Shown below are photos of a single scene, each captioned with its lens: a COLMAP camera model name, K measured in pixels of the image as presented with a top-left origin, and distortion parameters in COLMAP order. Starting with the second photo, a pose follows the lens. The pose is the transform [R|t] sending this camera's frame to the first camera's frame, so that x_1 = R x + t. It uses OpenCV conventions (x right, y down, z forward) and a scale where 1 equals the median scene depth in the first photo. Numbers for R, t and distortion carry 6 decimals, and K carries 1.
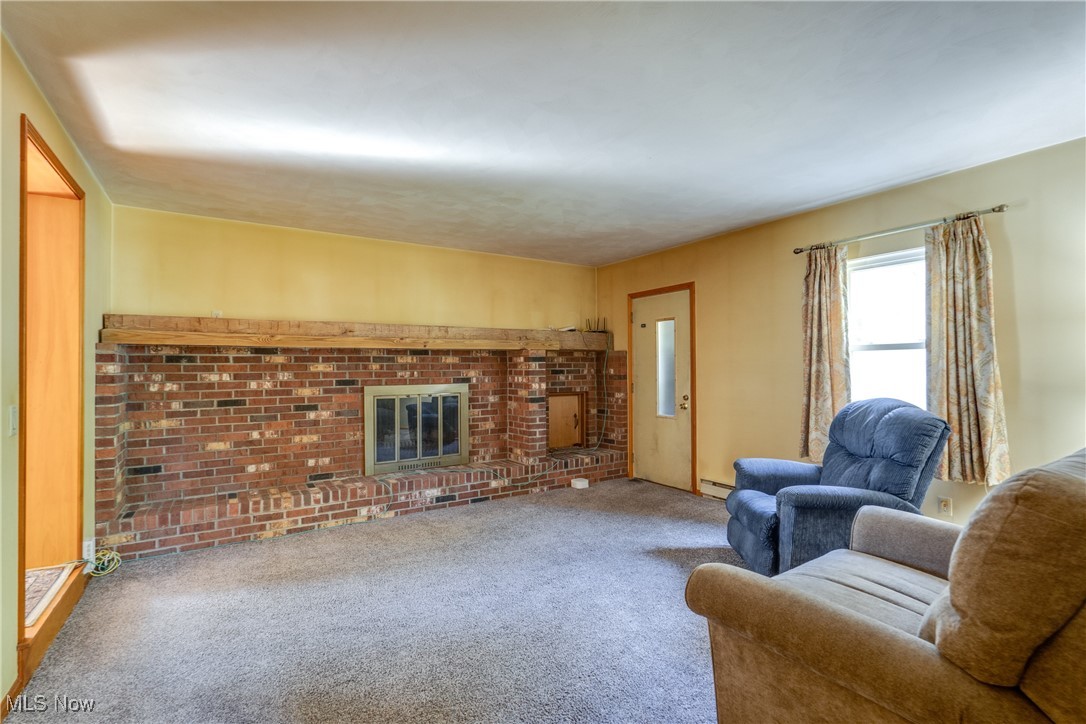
lens RADIAL K [[496.3, 0, 539.5], [0, 496.3, 366.0], [0, 0, 1]] dist [-0.001075, 0.000116]
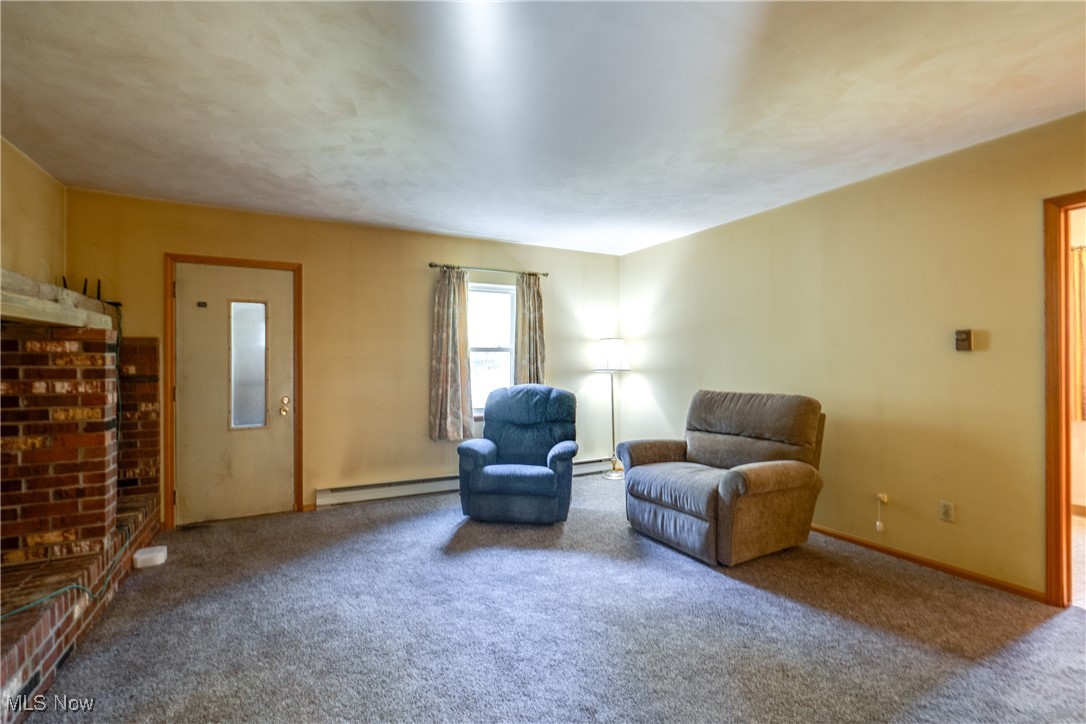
lens RADIAL K [[501.7, 0, 551.2], [0, 501.7, 358.8], [0, 0, 1]] dist [-0.001995, 0.000840]
pose [[0.081013, 0.012082, 0.996640, -0.547940], [-0.003658, 0.999923, -0.011825, 0.002997], [-0.996706, -0.002688, 0.081051, 0.531288]]
